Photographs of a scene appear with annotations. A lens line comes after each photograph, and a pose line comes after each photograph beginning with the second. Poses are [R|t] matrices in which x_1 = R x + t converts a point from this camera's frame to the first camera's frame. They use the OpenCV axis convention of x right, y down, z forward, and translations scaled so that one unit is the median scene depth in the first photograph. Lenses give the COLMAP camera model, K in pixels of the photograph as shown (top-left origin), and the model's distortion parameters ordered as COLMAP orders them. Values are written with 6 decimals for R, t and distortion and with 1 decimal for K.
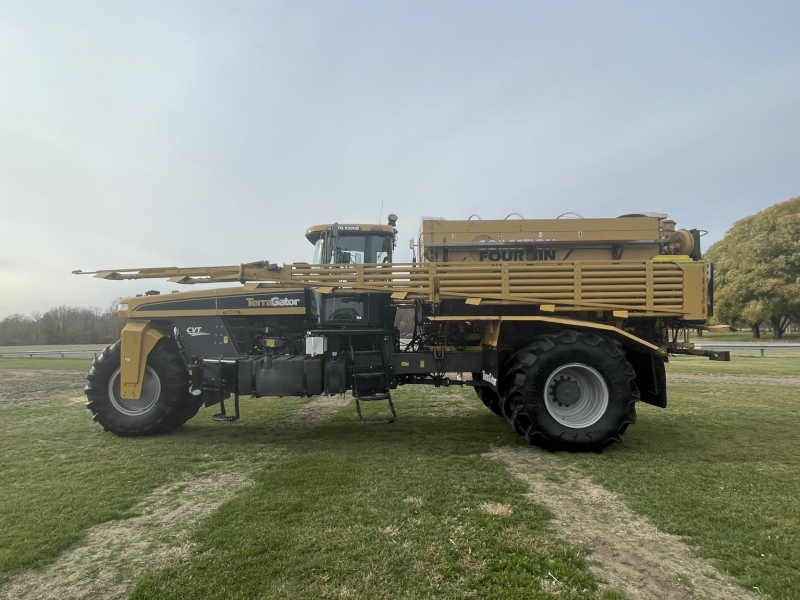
lens RADIAL K [[428.6, 0, 400.0], [0, 428.6, 300.0], [0, 0, 1]] dist [-0.001537, 0.000281]
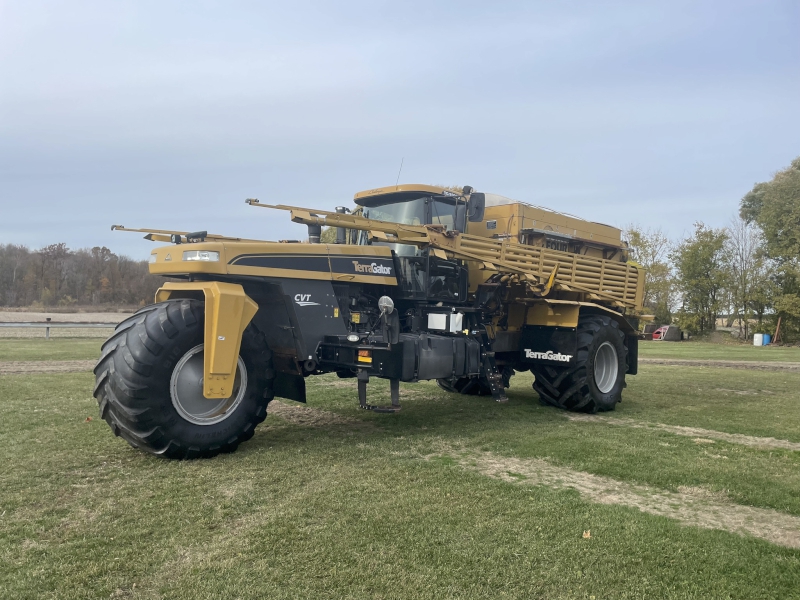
lens RADIAL K [[618.5, 0, 400.0], [0, 618.5, 300.0], [0, 0, 1]] dist [0.099305, -0.000385]
pose [[0.692805, 0.048526, 0.719491, -1.168938], [-0.090804, 0.995662, 0.020283, 0.038521], [-0.715386, -0.079384, 0.694206, 0.156801]]
